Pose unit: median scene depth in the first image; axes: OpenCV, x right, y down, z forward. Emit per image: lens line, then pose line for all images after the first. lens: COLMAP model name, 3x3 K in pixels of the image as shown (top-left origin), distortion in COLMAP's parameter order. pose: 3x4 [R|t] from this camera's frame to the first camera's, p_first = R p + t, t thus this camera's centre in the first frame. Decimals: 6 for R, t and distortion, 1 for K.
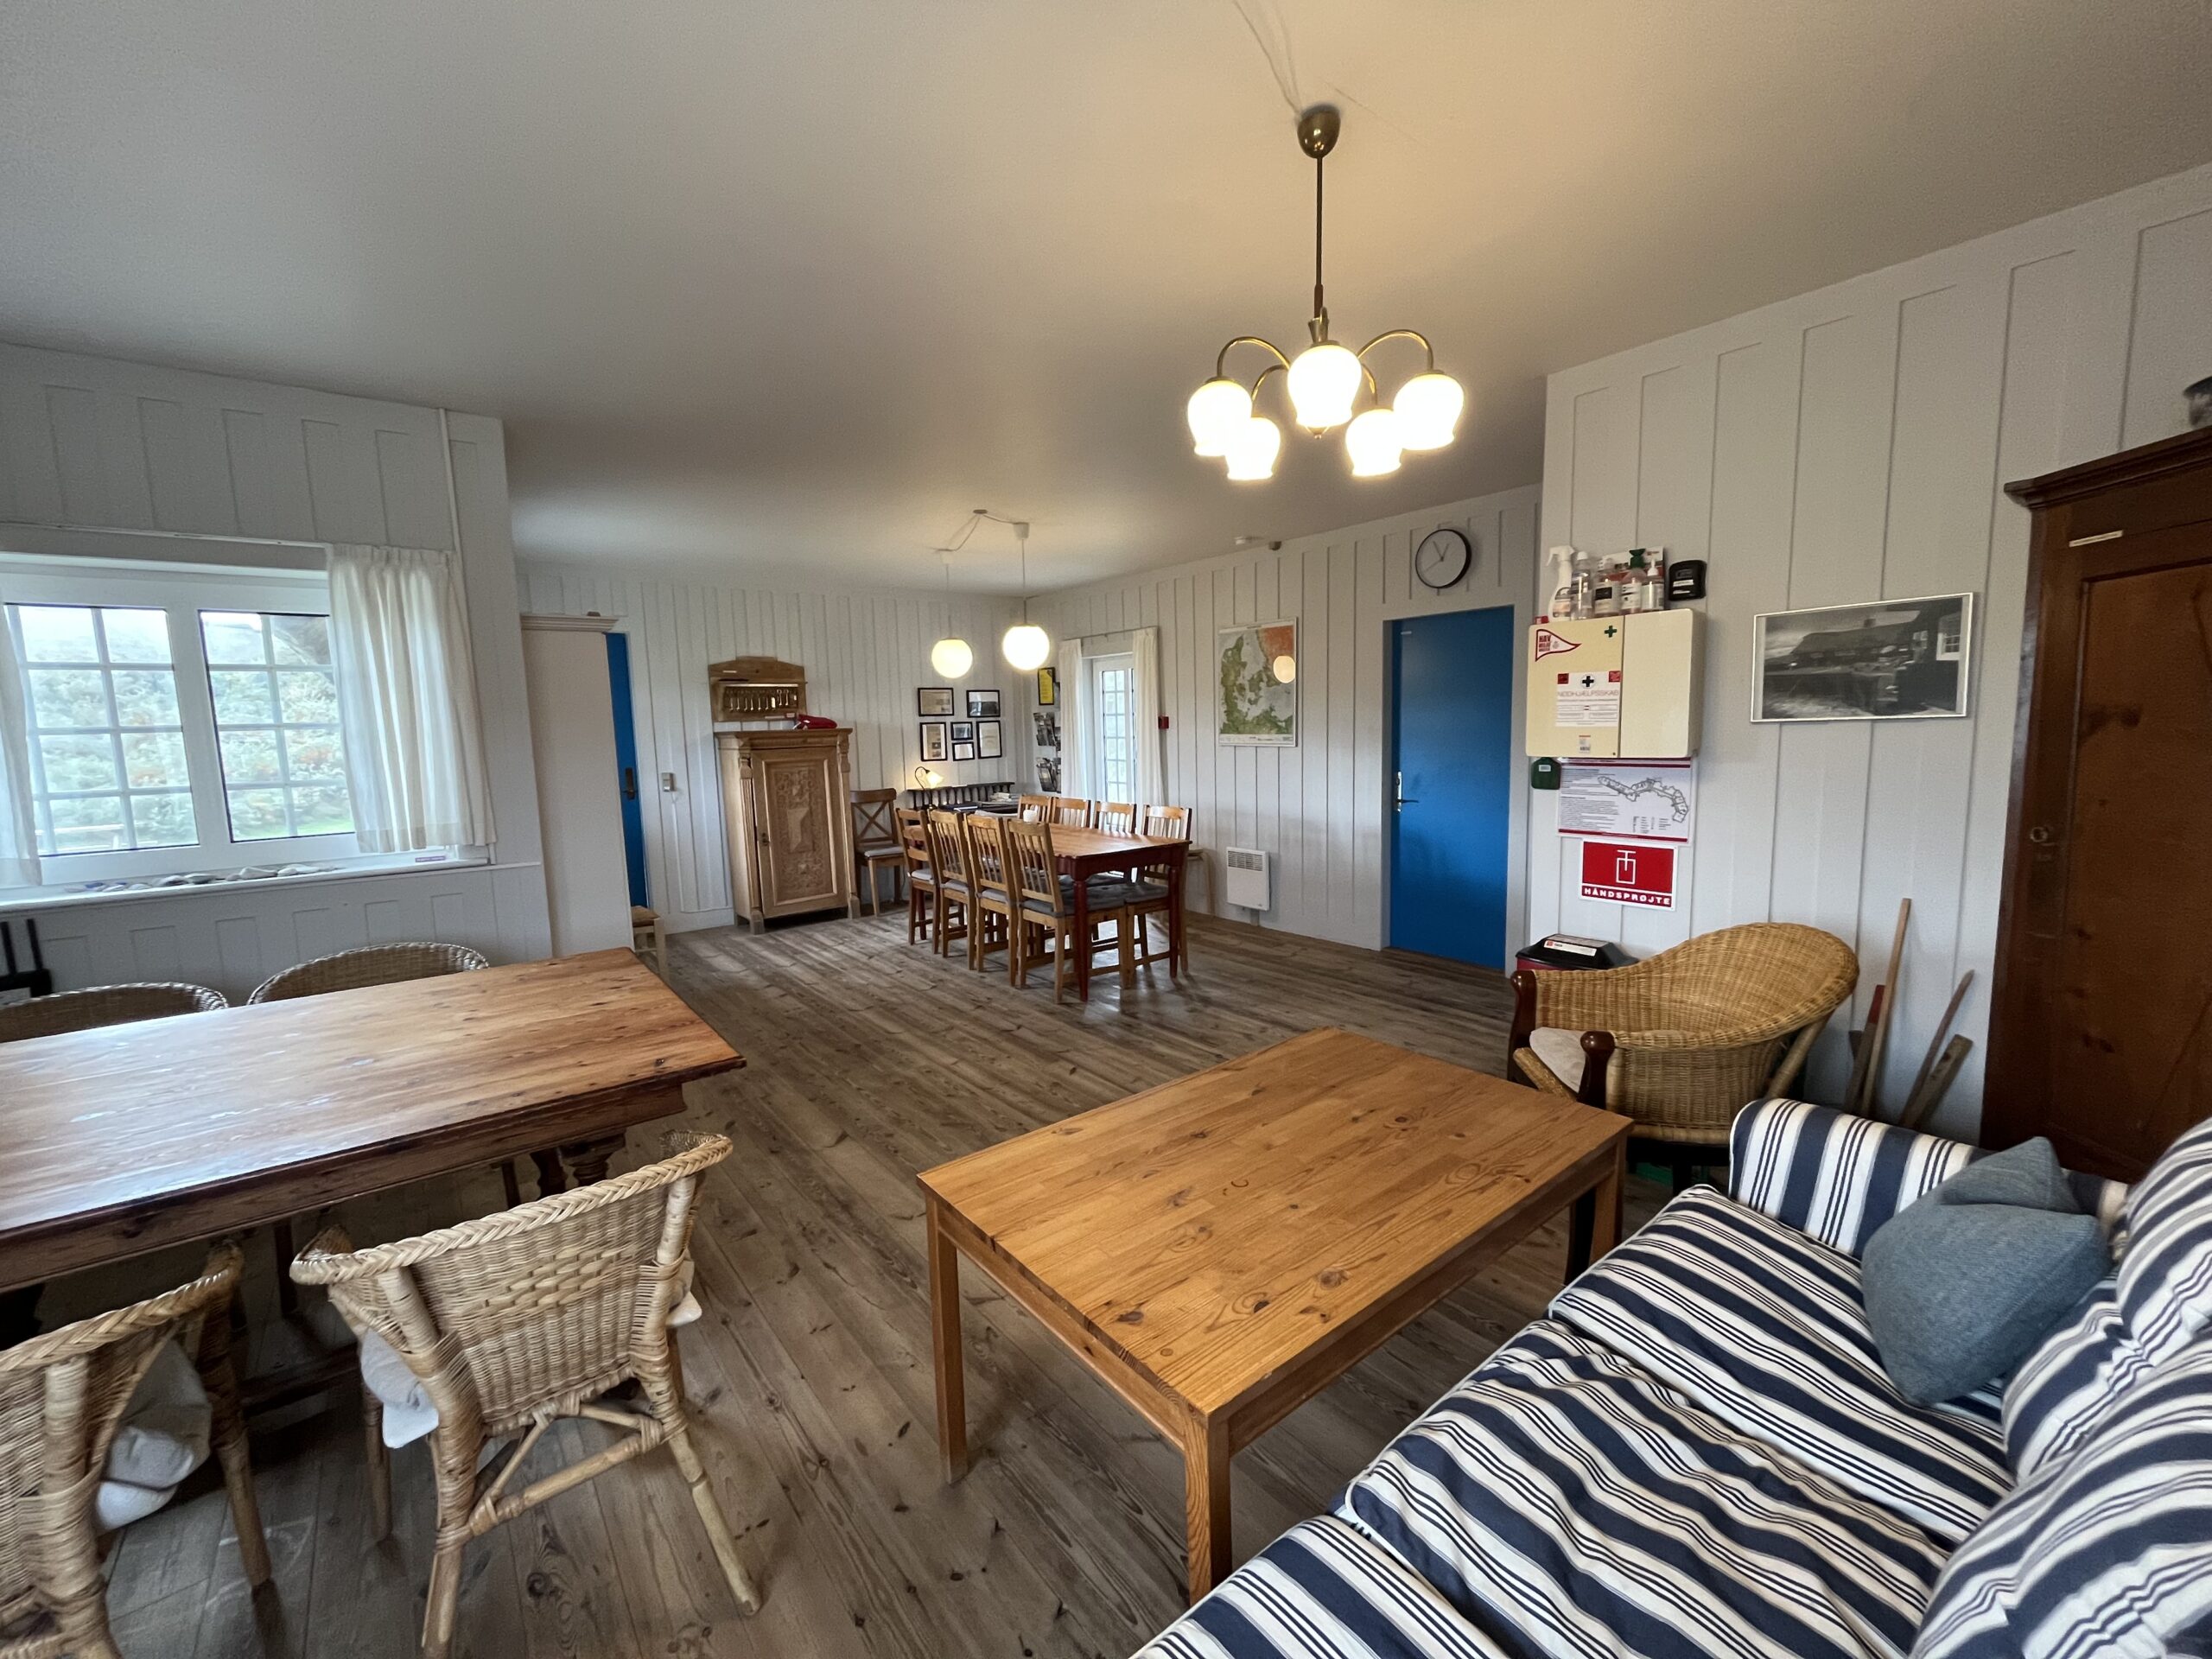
lens RADIAL K [[897.5, 0, 1095.9], [0, 897.5, 826.0], [0, 0, 1]] dist [-0.004020, -0.000347]
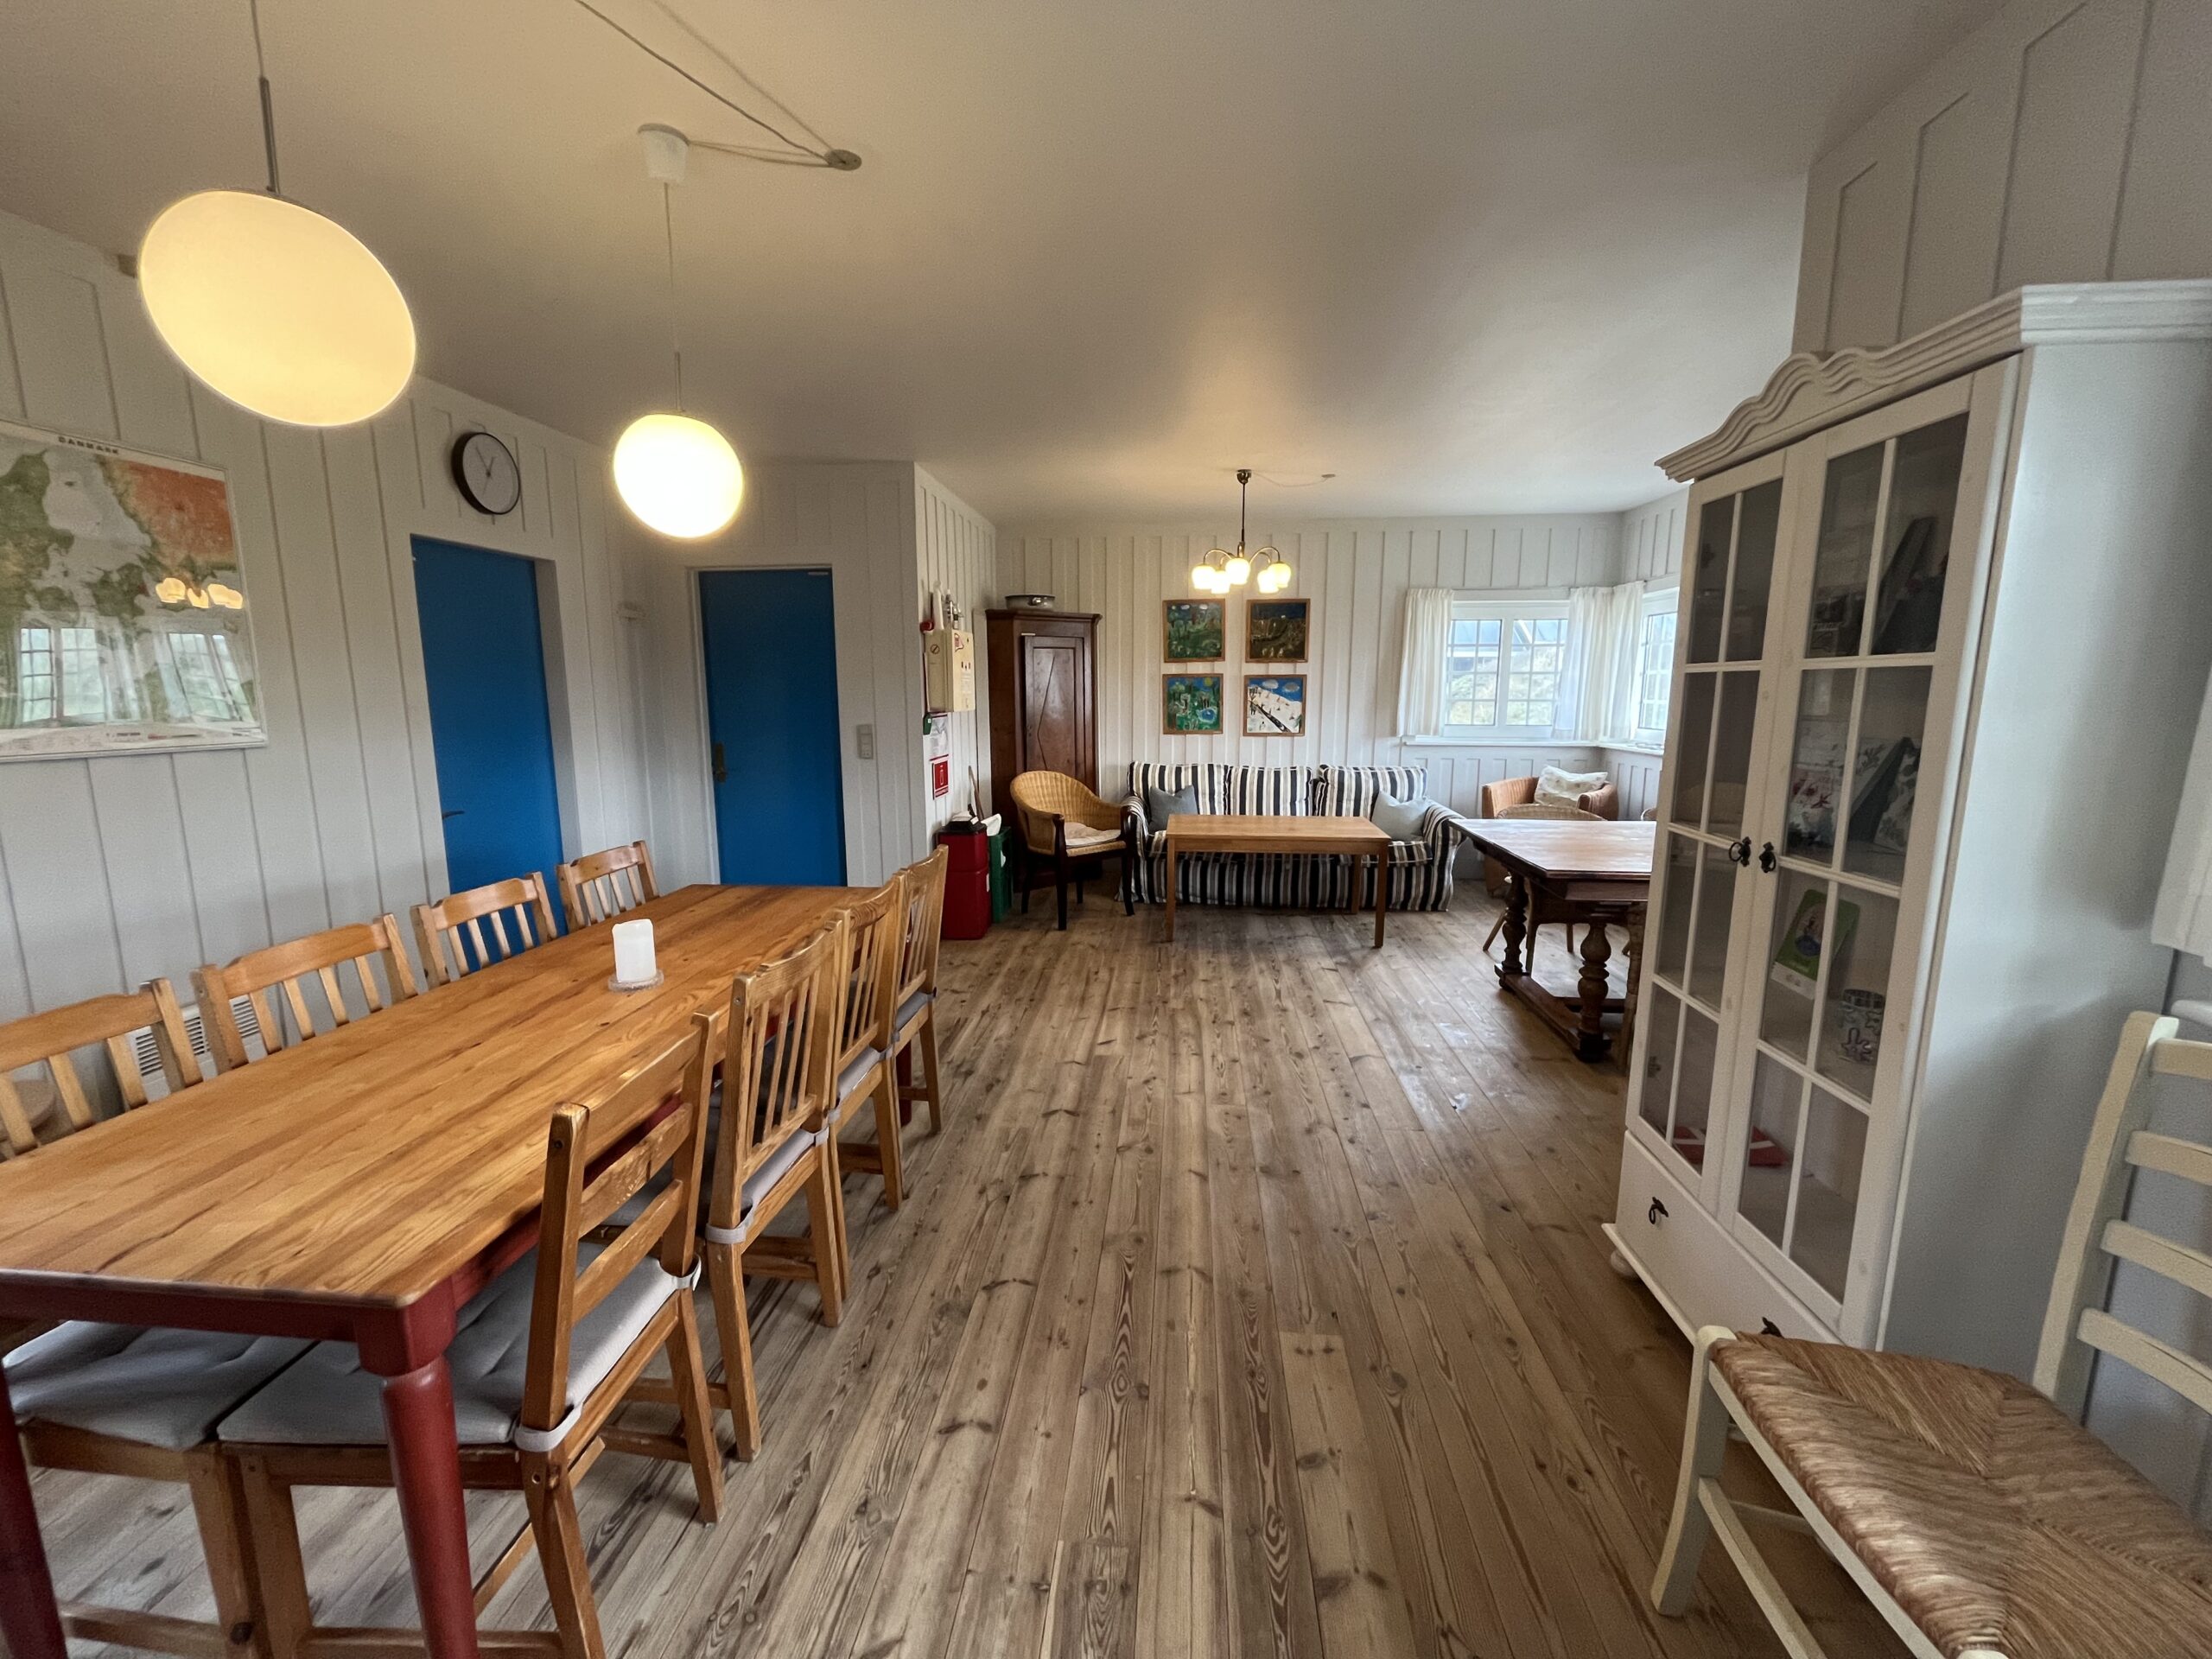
lens RADIAL K [[897.5, 0, 1102.1], [0, 897.5, 828.0], [0, 0, 1]] dist [-0.004020, -0.000347]
pose [[-0.728487, -0.080707, 0.680289, -0.534513], [0.101758, 0.969272, 0.223959, -0.136125], [-0.677460, 0.232376, -0.697889, 1.313766]]
